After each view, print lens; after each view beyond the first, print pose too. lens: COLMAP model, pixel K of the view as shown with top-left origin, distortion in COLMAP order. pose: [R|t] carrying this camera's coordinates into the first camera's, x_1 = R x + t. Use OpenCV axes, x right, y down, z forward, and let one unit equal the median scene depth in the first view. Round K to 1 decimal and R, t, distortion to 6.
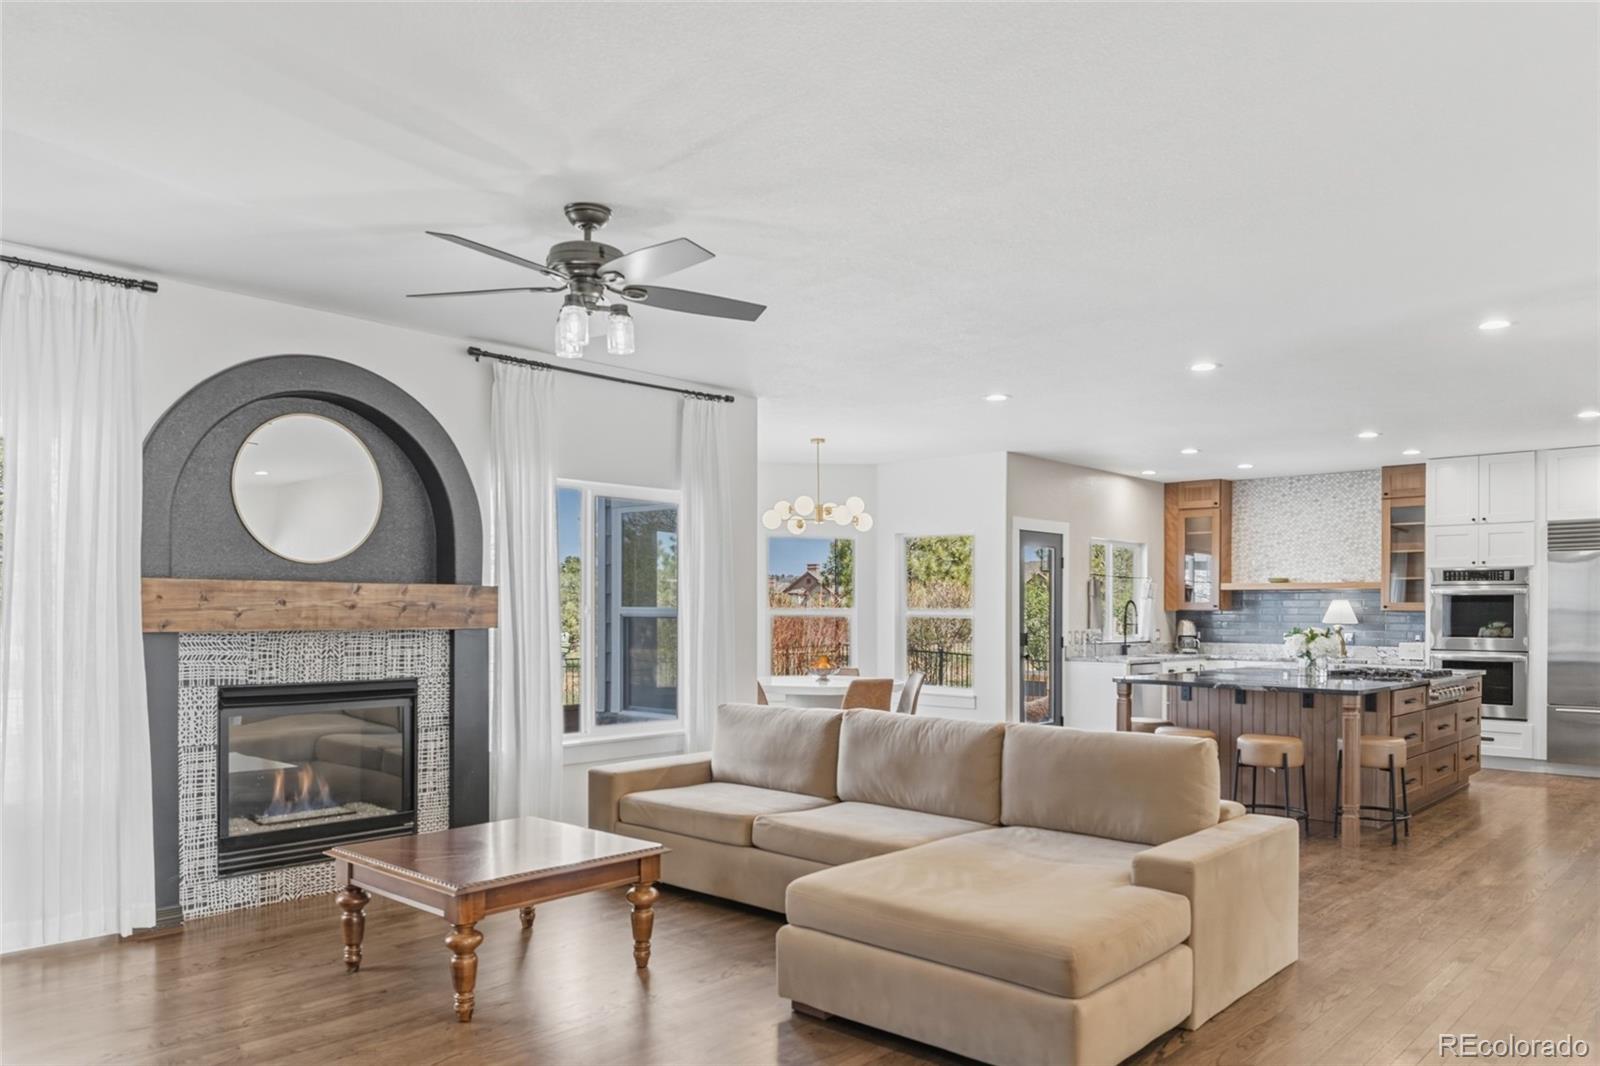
lens RADIAL K [[1108.6, 0, 790.8], [0, 1108.6, 619.3], [0, 0, 1]] dist [-0.004110, -0.006868]
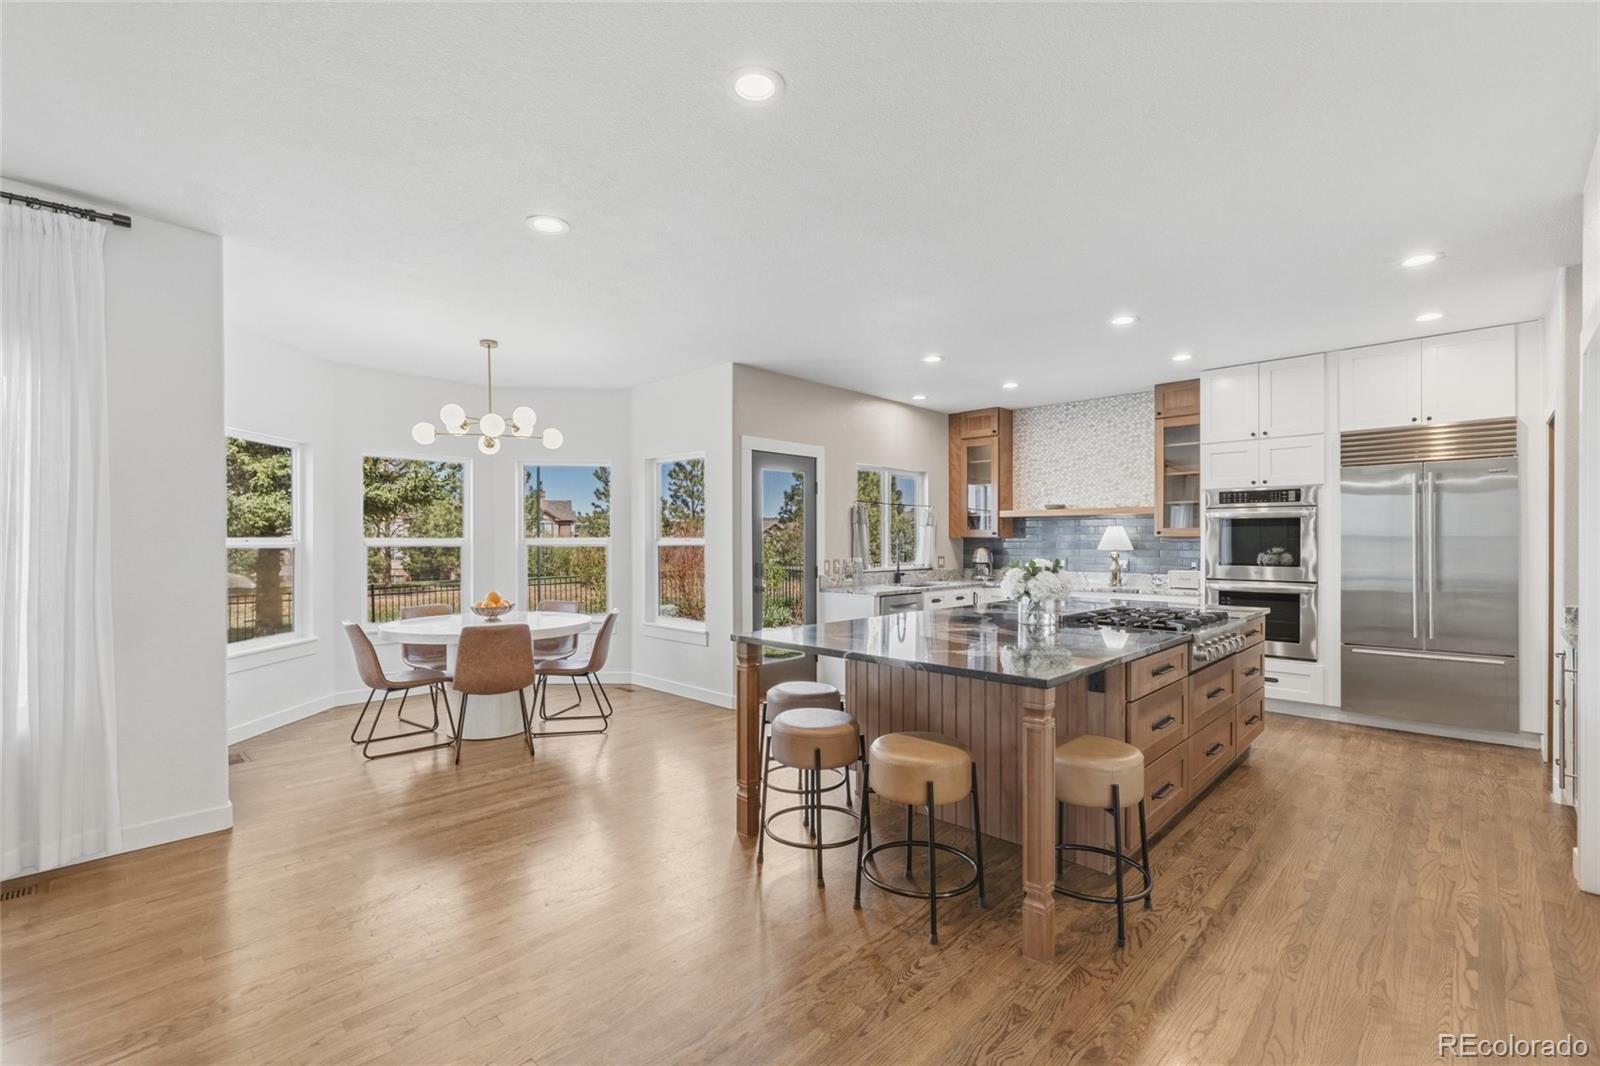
lens RADIAL K [[716.2, 0, 800.2], [0, 716.2, 540.2], [0, 0, 1]] dist [-0.000830, 0.000043]
pose [[0.999948, -0.004876, -0.008938, 0.244729], [0.004810, 0.999961, -0.007455, -0.001740], [0.008974, 0.007411, 0.999932, 0.399783]]
